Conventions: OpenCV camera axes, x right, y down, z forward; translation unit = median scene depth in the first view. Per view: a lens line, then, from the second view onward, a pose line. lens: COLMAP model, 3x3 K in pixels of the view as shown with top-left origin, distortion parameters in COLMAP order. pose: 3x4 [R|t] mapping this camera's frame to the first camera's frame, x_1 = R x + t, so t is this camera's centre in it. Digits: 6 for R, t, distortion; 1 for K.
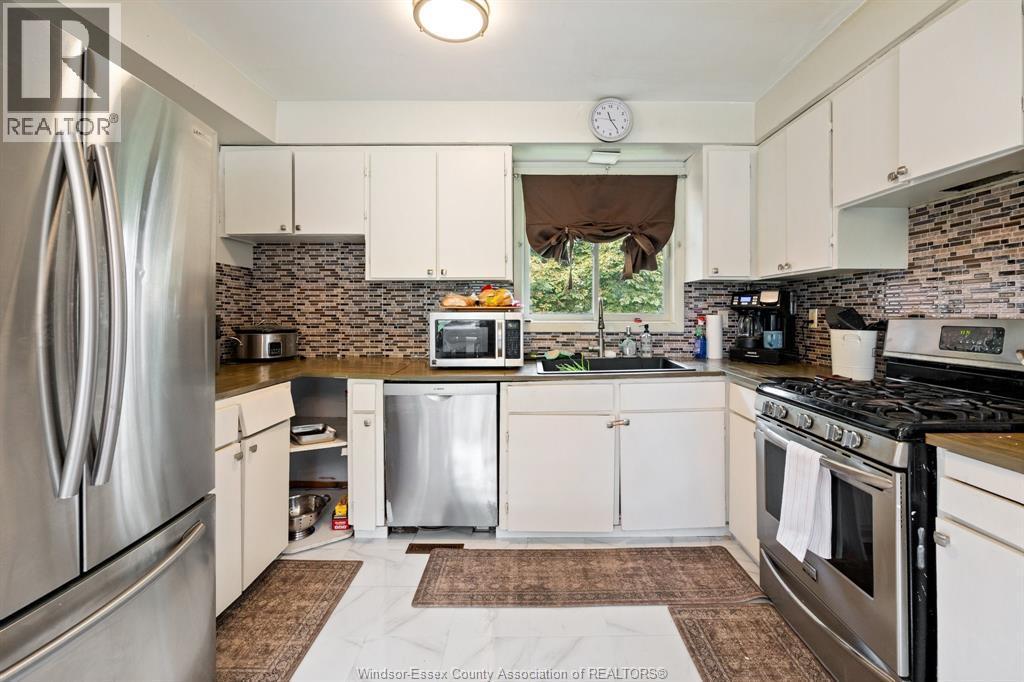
lens RADIAL K [[436.0, 0, 515.9], [0, 436.0, 311.0], [0, 0, 1]] dist [-0.001546, -0.000042]
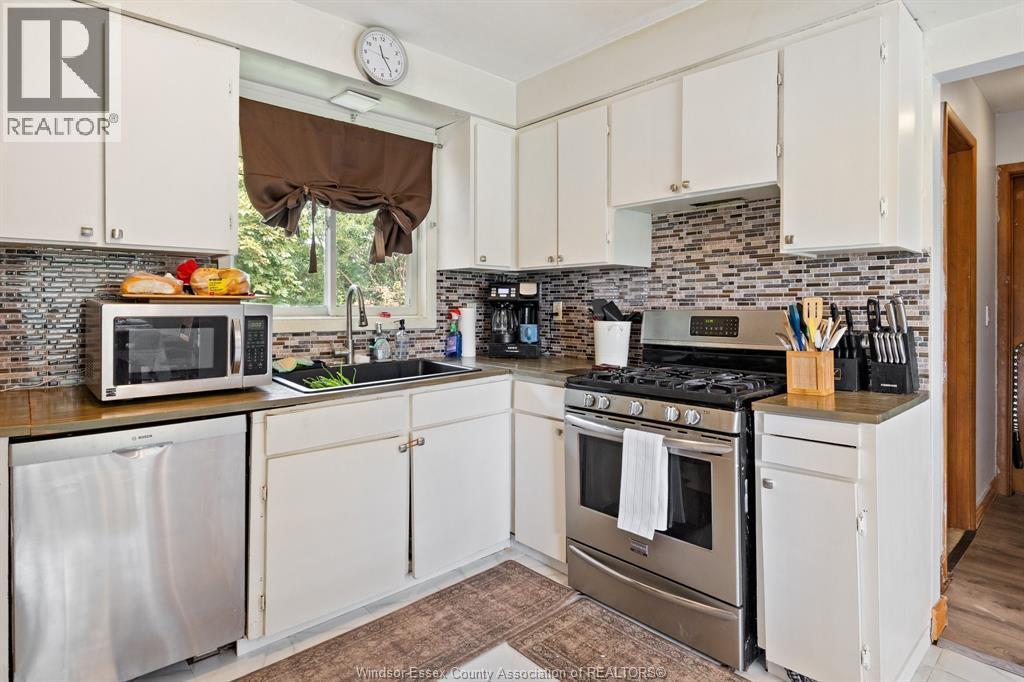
lens RADIAL K [[550.5, 0, 491.9], [0, 550.5, 302.8], [0, 0, 1]] dist [0.002347, 0.000190]
pose [[0.749464, 0.003939, 0.662033, -0.311515], [-0.002881, 0.999992, -0.002688, 0.001949], [-0.662038, 0.000108, 0.749470, 0.149586]]
